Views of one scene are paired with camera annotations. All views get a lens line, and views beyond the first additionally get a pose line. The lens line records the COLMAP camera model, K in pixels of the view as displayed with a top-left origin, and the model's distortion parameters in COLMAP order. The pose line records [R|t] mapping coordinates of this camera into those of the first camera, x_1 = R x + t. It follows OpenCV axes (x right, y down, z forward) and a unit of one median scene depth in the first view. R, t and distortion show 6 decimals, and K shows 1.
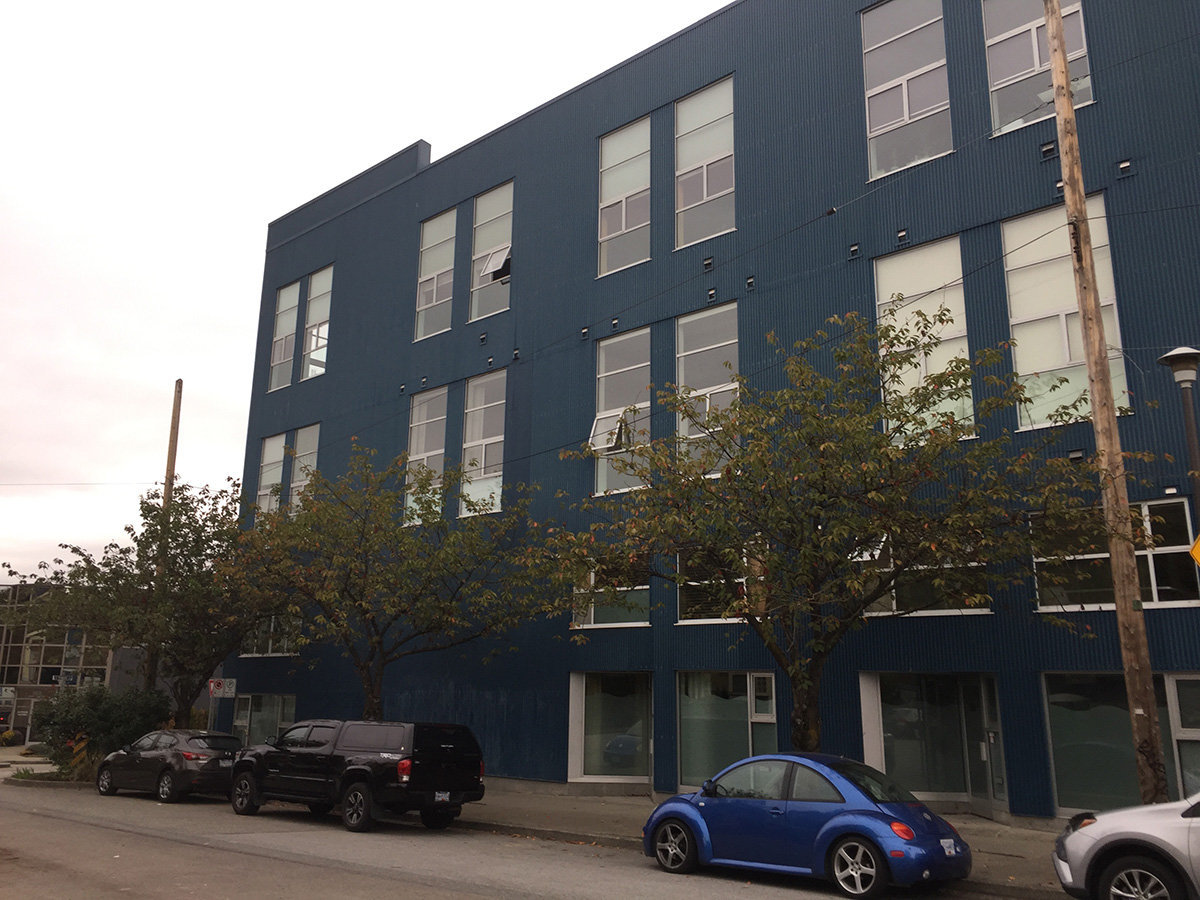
lens RADIAL K [[1046.9, 0, 600.3], [0, 1046.9, 415.8], [0, 0, 1]] dist [0.088592, -0.101700]
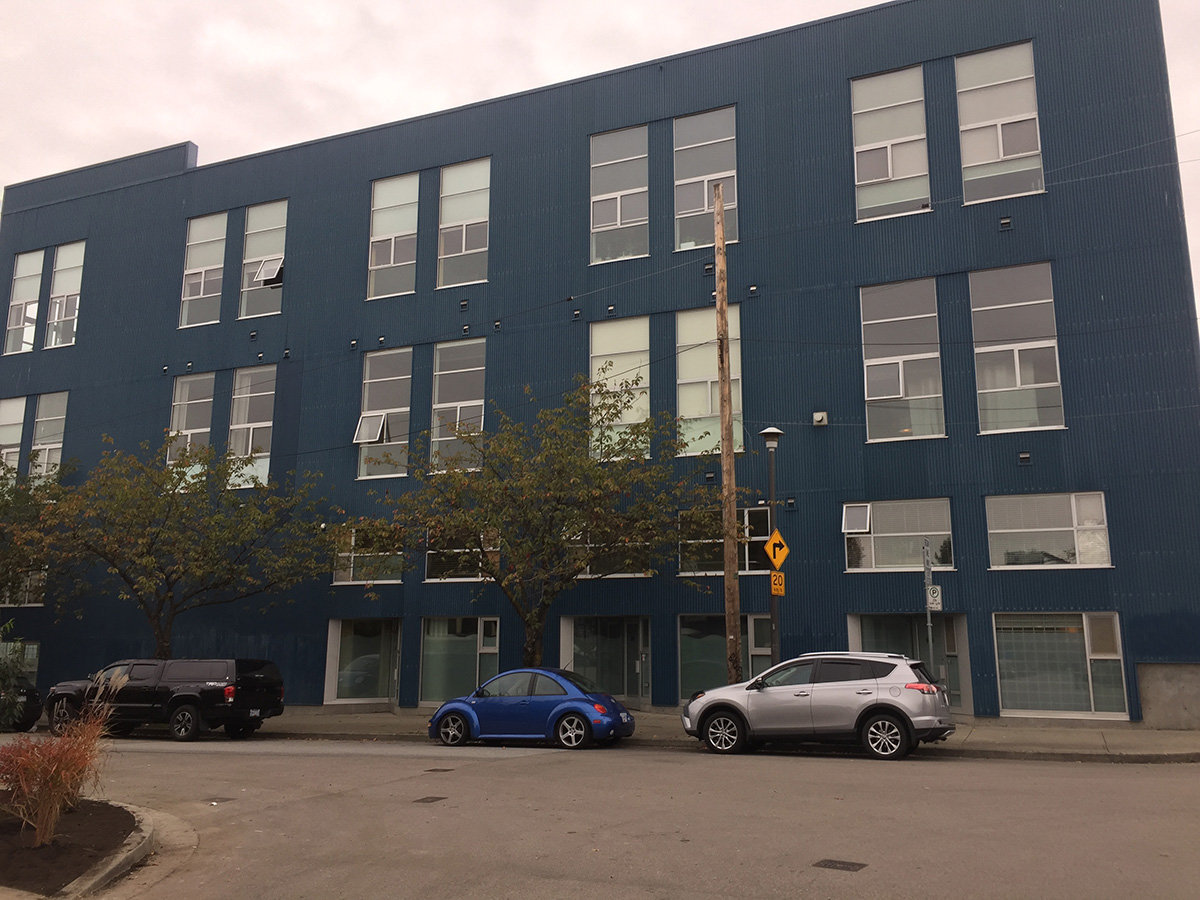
lens RADIAL K [[1012.4, 0, 639.8], [0, 1012.4, 444.9], [0, 0, 1]] dist [0.078860, -0.103034]
pose [[0.935529, 0.050226, 0.349661, -0.161106], [-0.075951, 0.995290, 0.060244, -0.086213], [-0.344988, -0.082917, 0.934938, -0.331454]]
